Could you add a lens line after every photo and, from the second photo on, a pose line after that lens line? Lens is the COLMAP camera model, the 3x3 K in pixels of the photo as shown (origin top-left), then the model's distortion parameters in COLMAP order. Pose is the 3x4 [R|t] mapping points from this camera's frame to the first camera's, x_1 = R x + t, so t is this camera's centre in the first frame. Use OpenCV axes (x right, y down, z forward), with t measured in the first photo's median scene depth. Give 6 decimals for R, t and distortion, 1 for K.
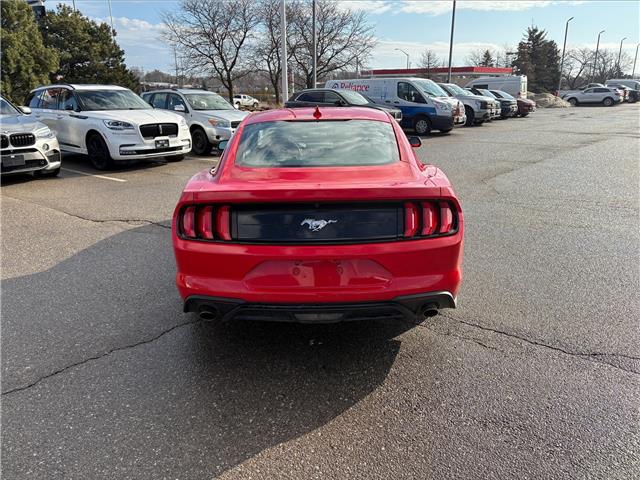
lens RADIAL K [[482.2, 0, 320.1], [0, 482.2, 224.8], [0, 0, 1]] dist [0.056670, -0.063418]
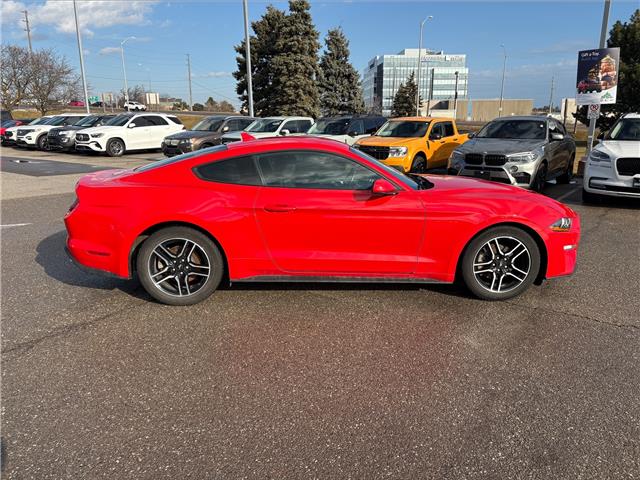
lens RADIAL K [[482.2, 0, 320.1], [0, 482.2, 224.8], [0, 0, 1]] dist [0.056670, -0.063418]
pose [[0.046982, 0.216223, -0.975213, 0.139083], [-0.266174, 0.943702, 0.196413, -0.035180], [0.962779, 0.250349, 0.101890, 0.123398]]
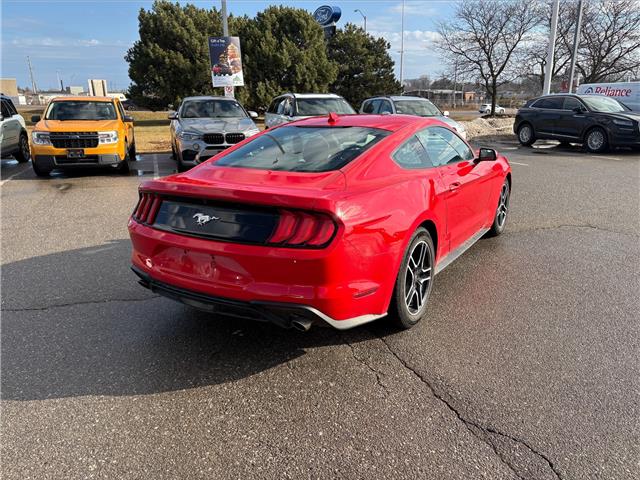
lens RADIAL K [[482.2, 0, 320.1], [0, 482.2, 224.8], [0, 0, 1]] dist [0.056670, -0.063418]
pose [[0.851737, 0.129433, -0.507732, 0.057060], [-0.136154, 0.990395, 0.024073, -0.003670], [0.505971, 0.048626, 0.861179, 0.014261]]
